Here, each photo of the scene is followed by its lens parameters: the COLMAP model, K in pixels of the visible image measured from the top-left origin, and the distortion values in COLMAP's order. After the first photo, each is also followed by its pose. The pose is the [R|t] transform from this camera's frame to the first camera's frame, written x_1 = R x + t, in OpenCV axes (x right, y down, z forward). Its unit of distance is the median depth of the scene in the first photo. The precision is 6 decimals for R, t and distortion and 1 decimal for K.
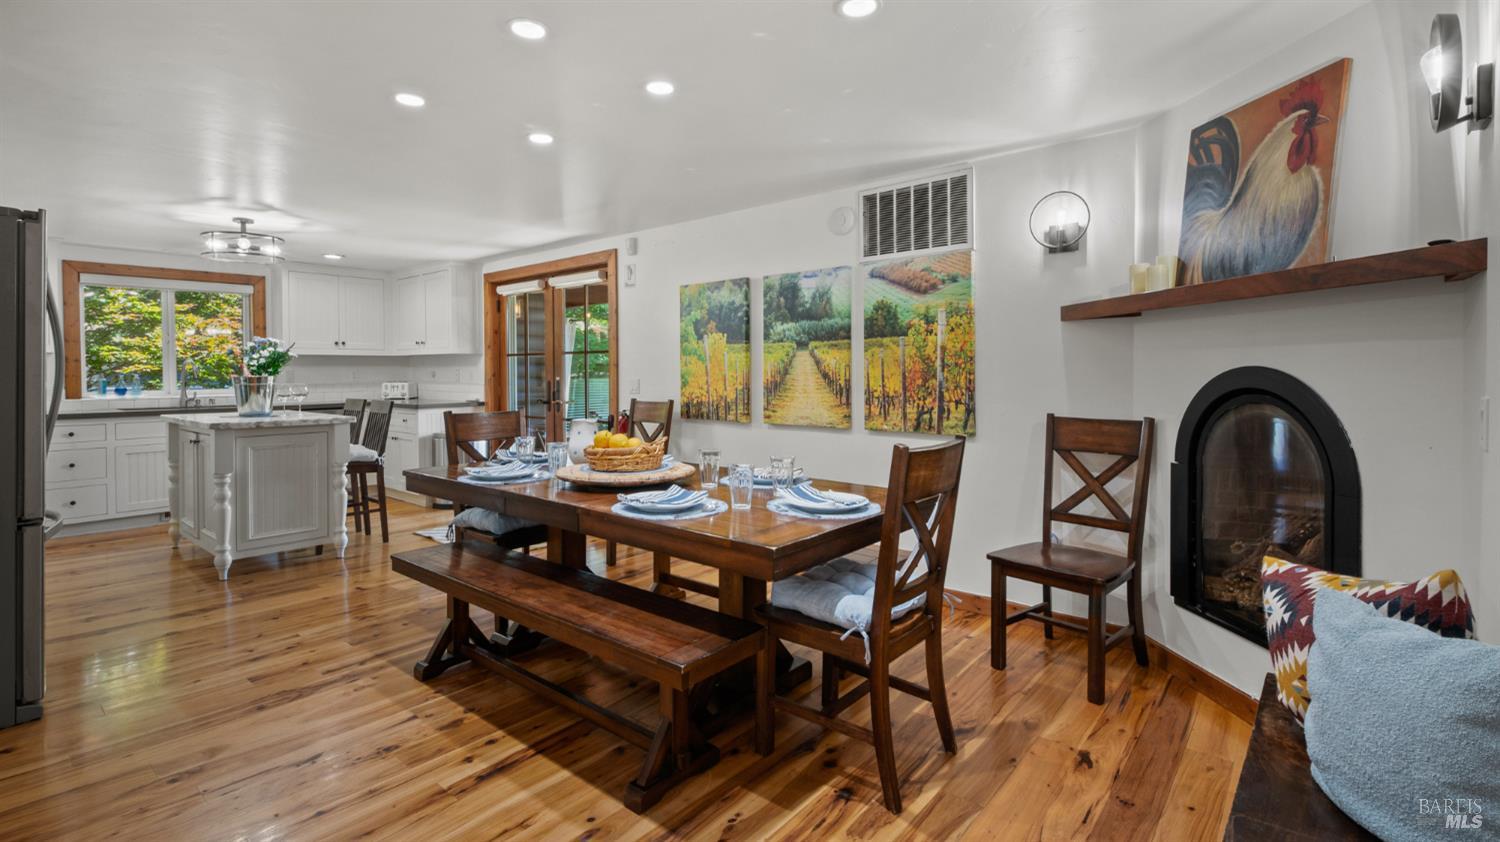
lens RADIAL K [[685.4, 0, 753.7], [0, 685.4, 377.2], [0, 0, 1]] dist [0.002098, -0.000036]
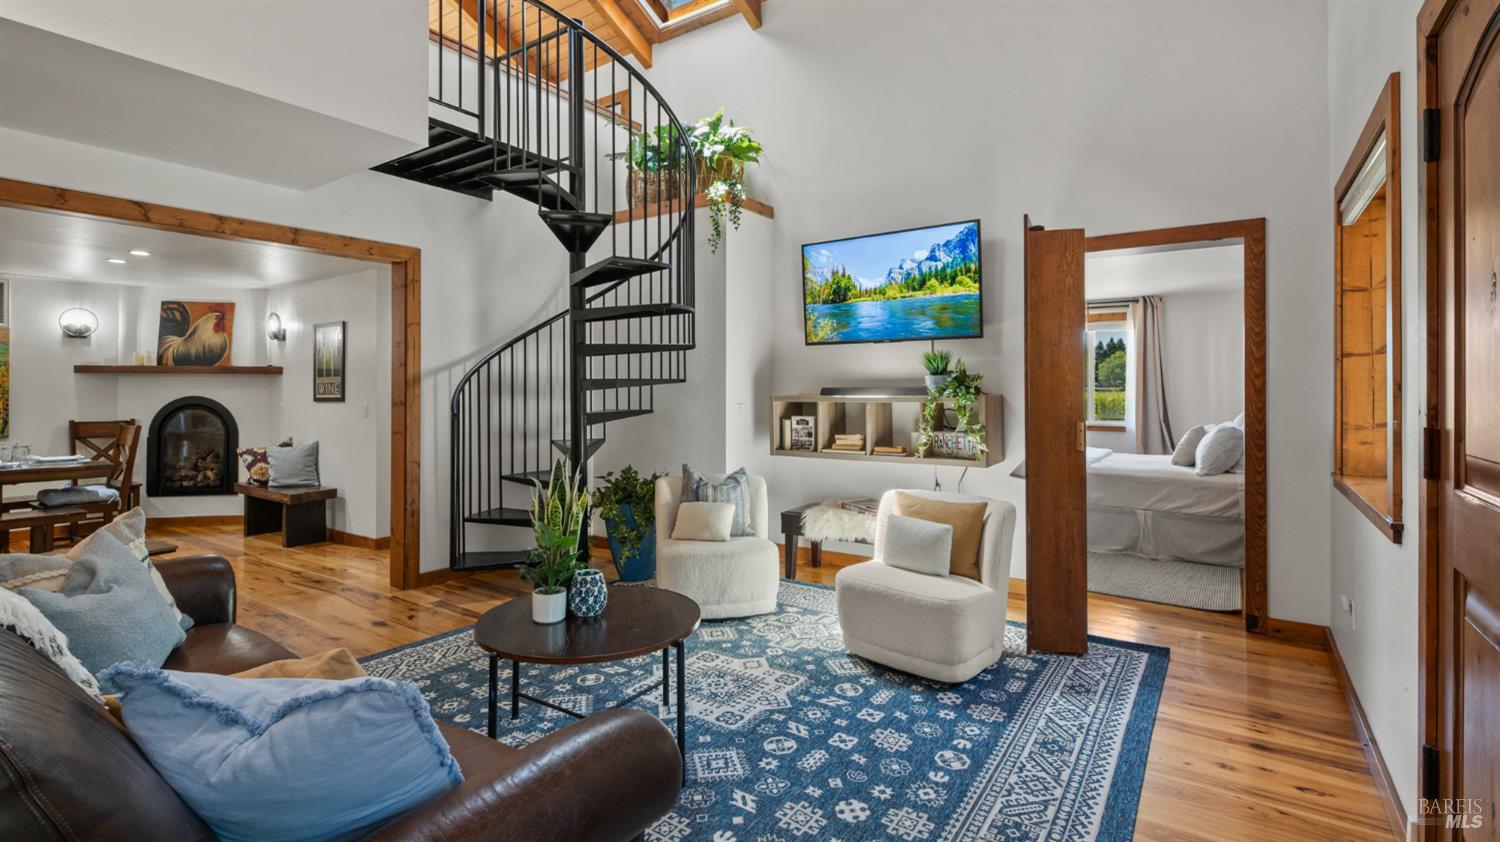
lens RADIAL K [[680.4, 0, 747.0], [0, 680.4, 380.1], [0, 0, 1]] dist [0.013344, -0.009145]
pose [[-0.087961, 0.017857, 0.995964, -1.394448], [0.015692, 0.999740, -0.016539, 0.000512], [-0.996000, 0.014174, -0.088219, -0.618271]]
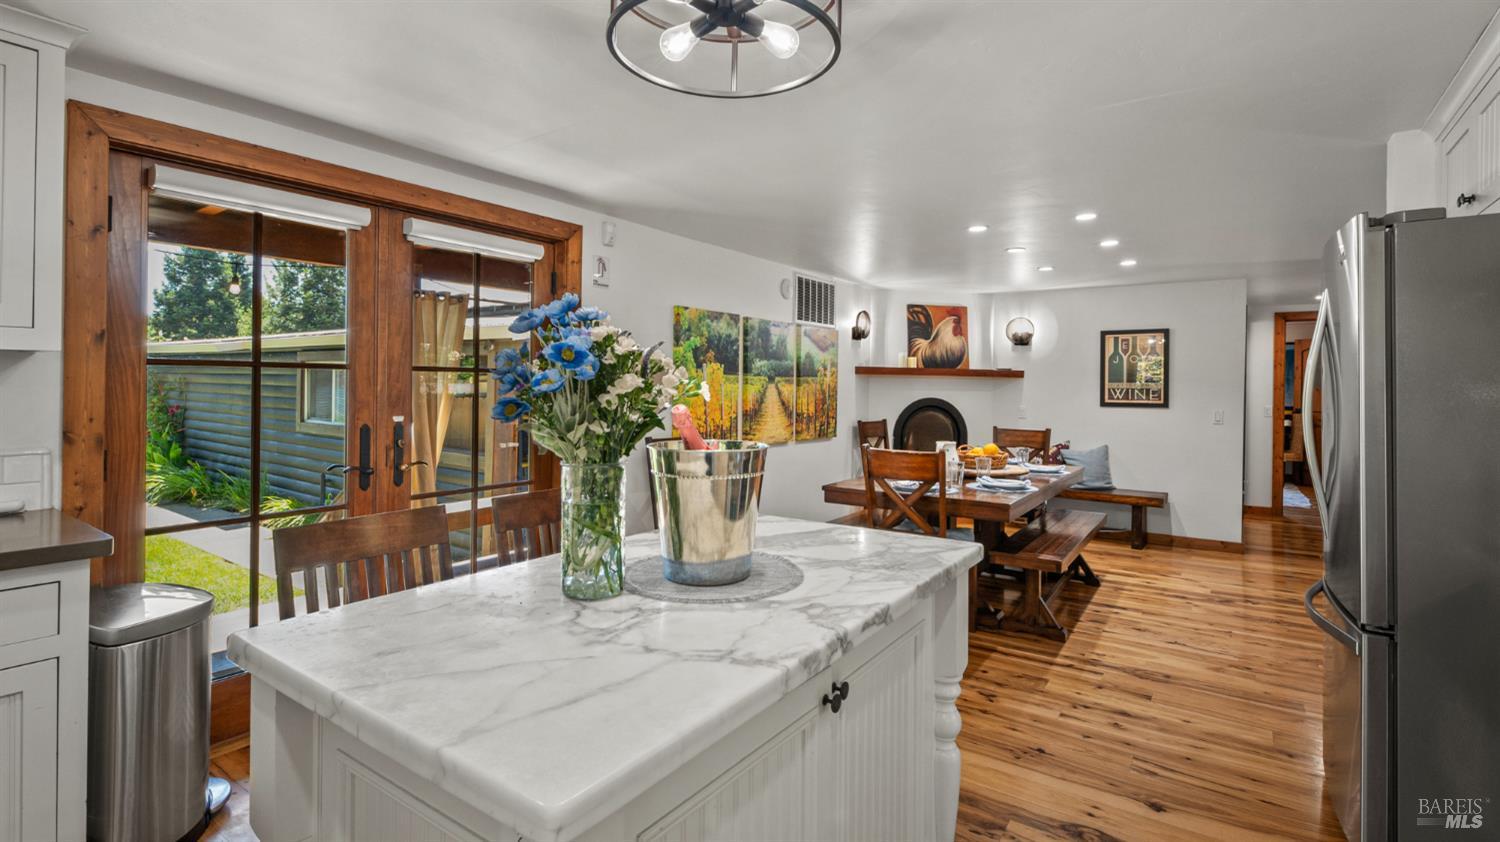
lens RADIAL K [[685.4, 0, 753.7], [0, 685.4, 377.2], [0, 0, 1]] dist [0.002098, -0.000036]
pose [[-0.085732, 0.017727, 0.996161, -1.268608], [-0.001633, 0.999838, -0.017933, -0.030426], [-0.996317, -0.003164, -0.085689, 1.234173]]
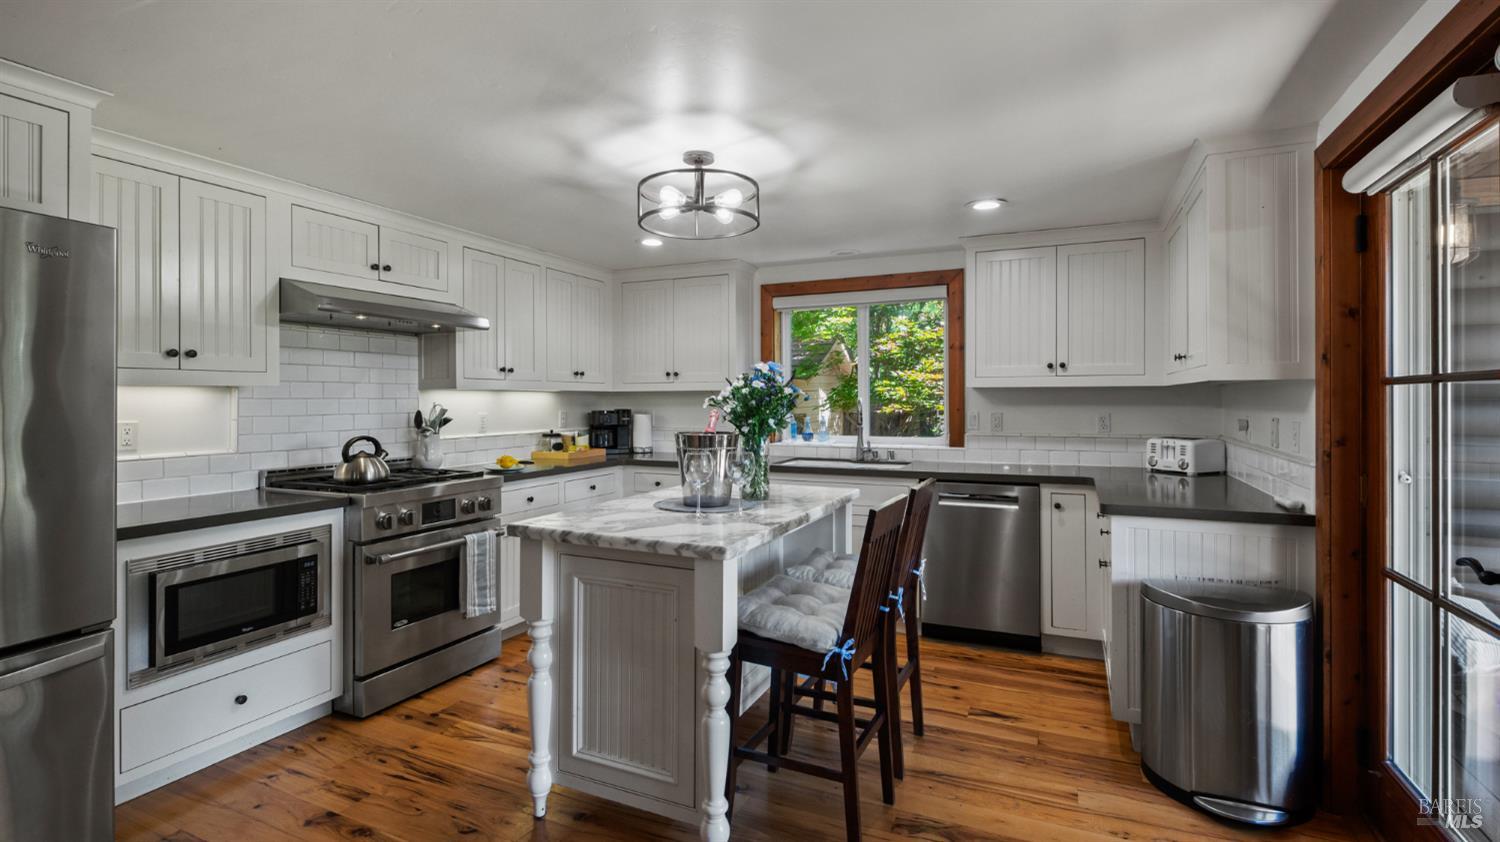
lens RADIAL K [[690.0, 0, 745.9], [0, 690.0, 399.7], [0, 0, 1]] dist [0.004545, -0.000487]
pose [[0.265587, 0.004355, -0.964077, -0.225158], [-0.012002, 0.999927, 0.001211, -0.035019], [0.964012, 0.011249, 0.265620, 1.083628]]
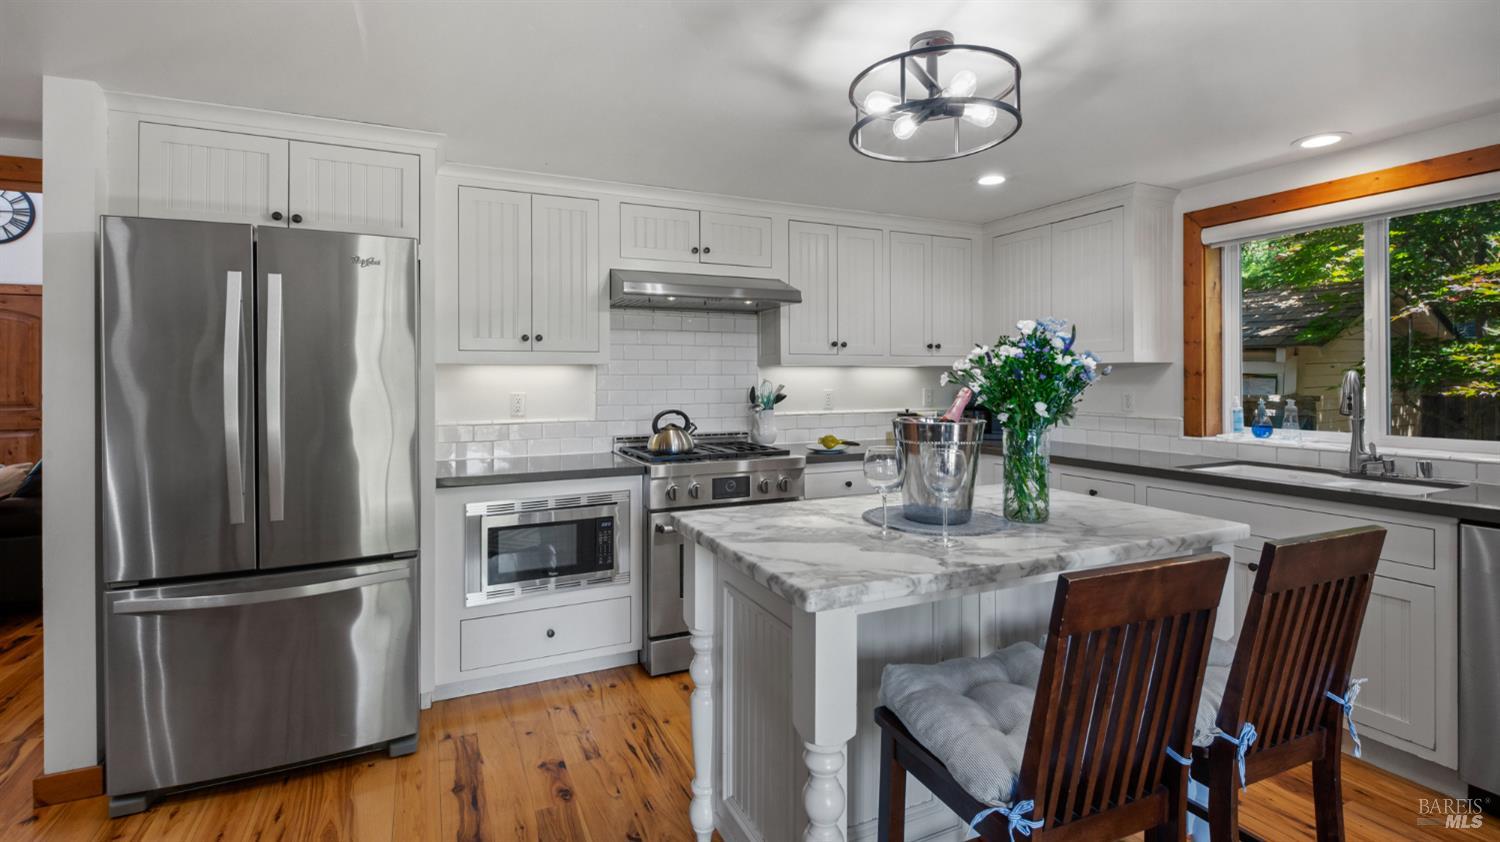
lens RADIAL K [[680.4, 0, 747.0], [0, 680.4, 380.1], [0, 0, 1]] dist [0.013344, -0.009145]
pose [[-0.421195, 0.007803, -0.906937, -0.394467], [-0.006961, 0.999906, 0.011836, -0.033884], [0.906943, 0.011299, -0.421101, 1.309549]]
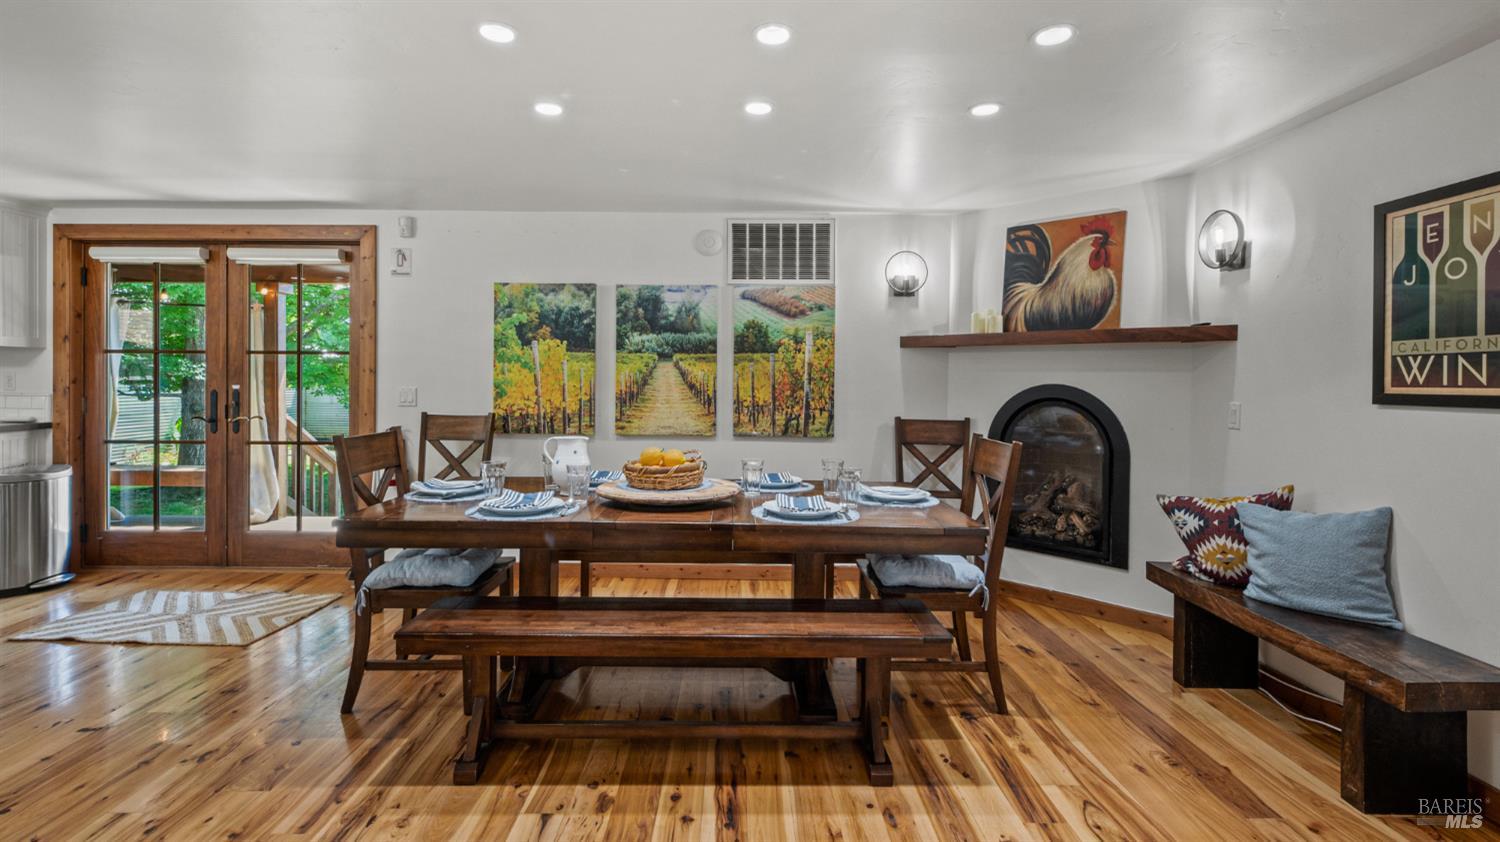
lens RADIAL K [[680.4, 0, 747.0], [0, 680.4, 380.1], [0, 0, 1]] dist [0.013344, -0.009145]
pose [[0.761662, 0.010636, 0.647887, -0.537468], [-0.006588, 0.999941, -0.008670, -0.004105], [-0.647941, 0.002335, 0.761687, 0.155177]]
